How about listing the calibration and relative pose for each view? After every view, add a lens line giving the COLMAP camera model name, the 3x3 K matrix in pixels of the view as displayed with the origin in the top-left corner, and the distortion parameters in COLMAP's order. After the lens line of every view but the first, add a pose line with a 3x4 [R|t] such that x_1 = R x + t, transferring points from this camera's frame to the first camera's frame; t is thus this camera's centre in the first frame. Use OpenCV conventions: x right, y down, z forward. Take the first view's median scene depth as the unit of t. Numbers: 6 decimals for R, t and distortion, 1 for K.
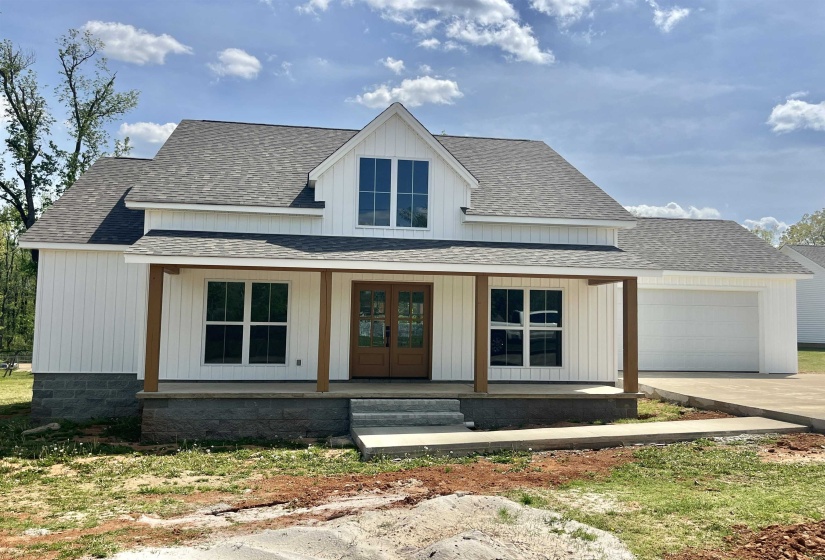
lens RADIAL K [[743.1, 0, 408.6], [0, 743.1, 277.9], [0, 0, 1]] dist [0.021187, 0.004872]
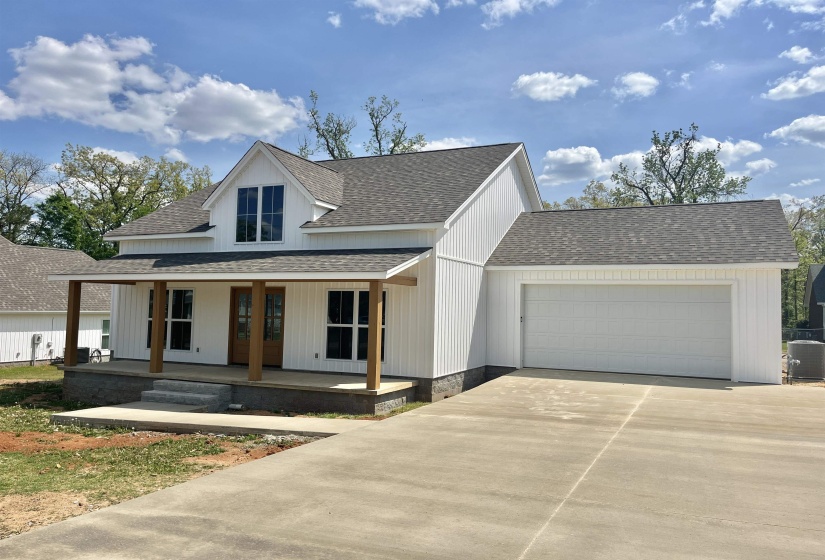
lens RADIAL K [[628.8, 0, 416.6], [0, 628.8, 287.1], [0, 0, 1]] dist [0.010339, -0.022464]
pose [[0.837897, -0.020400, -0.545447, 0.745076], [0.031620, 0.999437, 0.011195, 0.002205], [0.544912, -0.026627, 0.838070, 0.264441]]
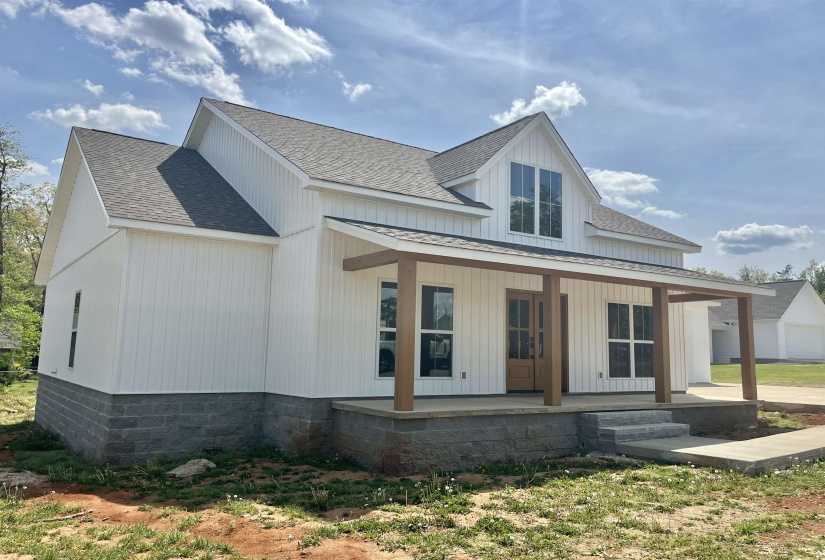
lens RADIAL K [[669.1, 0, 415.5], [0, 669.1, 276.7], [0, 0, 1]] dist [0.052475, 0.011585]
pose [[0.903510, 0.052509, 0.425339, -0.527251], [-0.033775, 0.998103, -0.051472, 0.035508], [-0.427235, 0.032139, 0.903569, 0.265241]]
